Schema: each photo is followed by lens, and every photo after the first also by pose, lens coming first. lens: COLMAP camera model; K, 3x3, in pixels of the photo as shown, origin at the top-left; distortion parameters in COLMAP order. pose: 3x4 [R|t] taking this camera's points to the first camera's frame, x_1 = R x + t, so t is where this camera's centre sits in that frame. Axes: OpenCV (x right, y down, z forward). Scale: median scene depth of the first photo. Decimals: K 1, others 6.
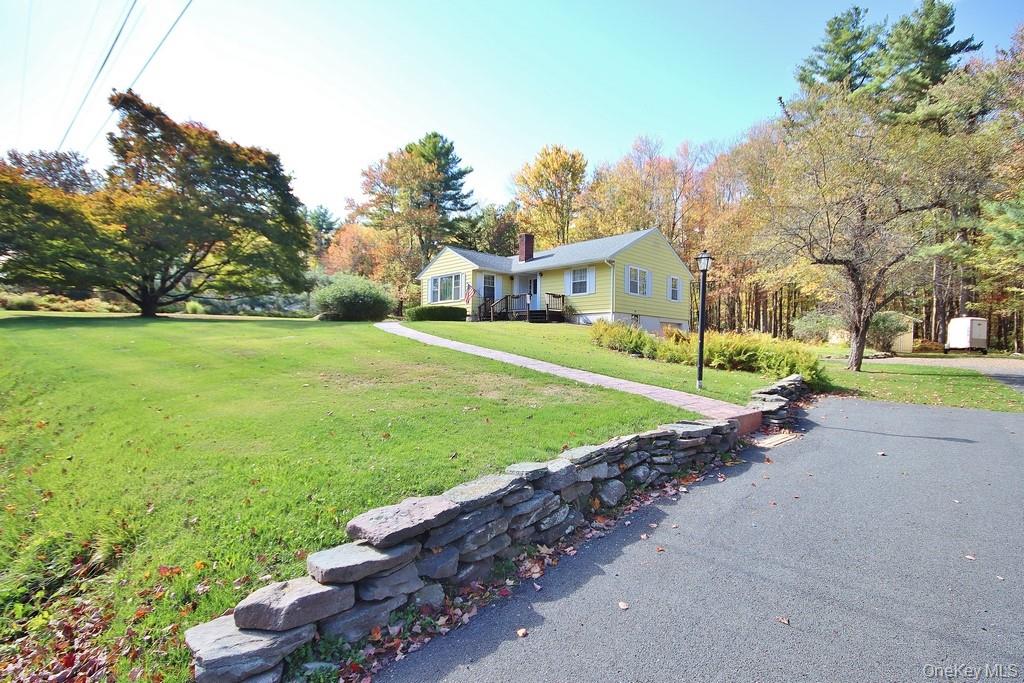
lens RADIAL K [[473.1, 0, 511.8], [0, 473.1, 337.1], [0, 0, 1]] dist [-0.003315, -0.001562]
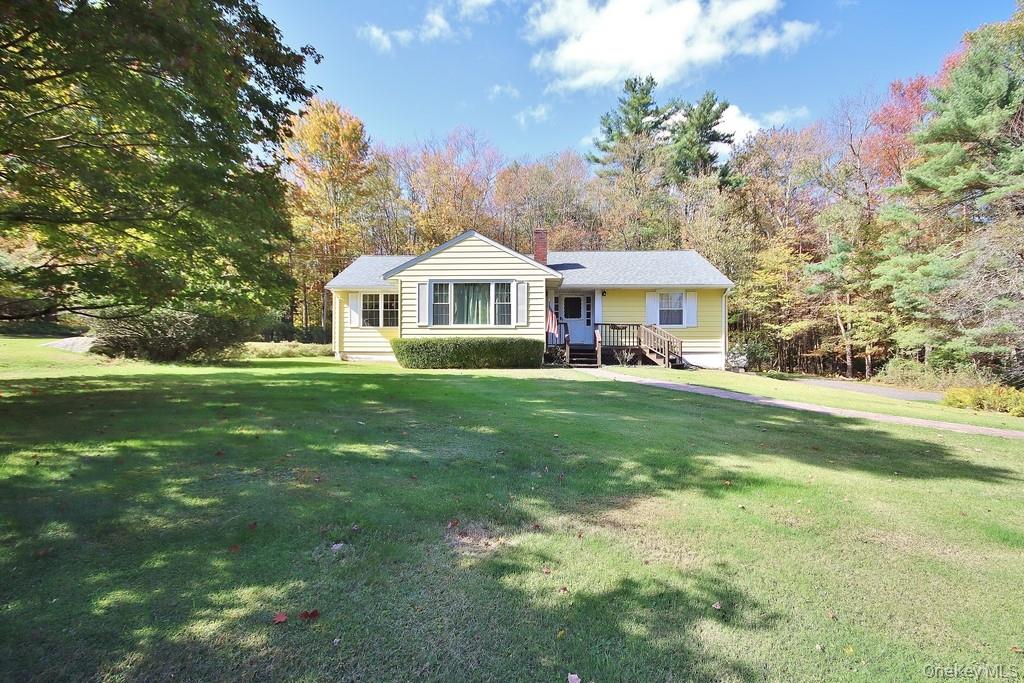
lens RADIAL K [[473.1, 0, 511.5], [0, 473.1, 340.2], [0, 0, 1]] dist [-0.003315, -0.001562]
pose [[0.735302, 0.004972, 0.677721, -0.369338], [-0.008624, 0.999961, 0.002021, -0.044781], [-0.677684, -0.007331, 0.735316, 0.408006]]
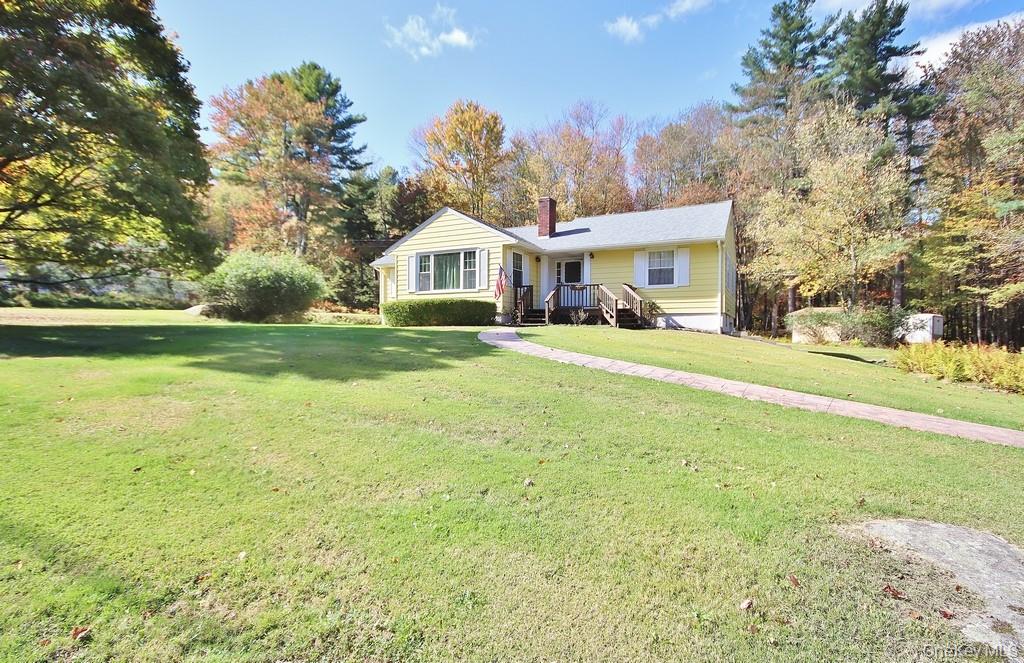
lens RADIAL K [[478.5, 0, 513.0], [0, 478.5, 339.4], [0, 0, 1]] dist [-0.001505, -0.000651]
pose [[0.947634, -0.012862, 0.319100, -0.198251], [-0.000334, 0.999148, 0.041266, -0.026755], [-0.319359, -0.039211, 0.946822, 0.254884]]
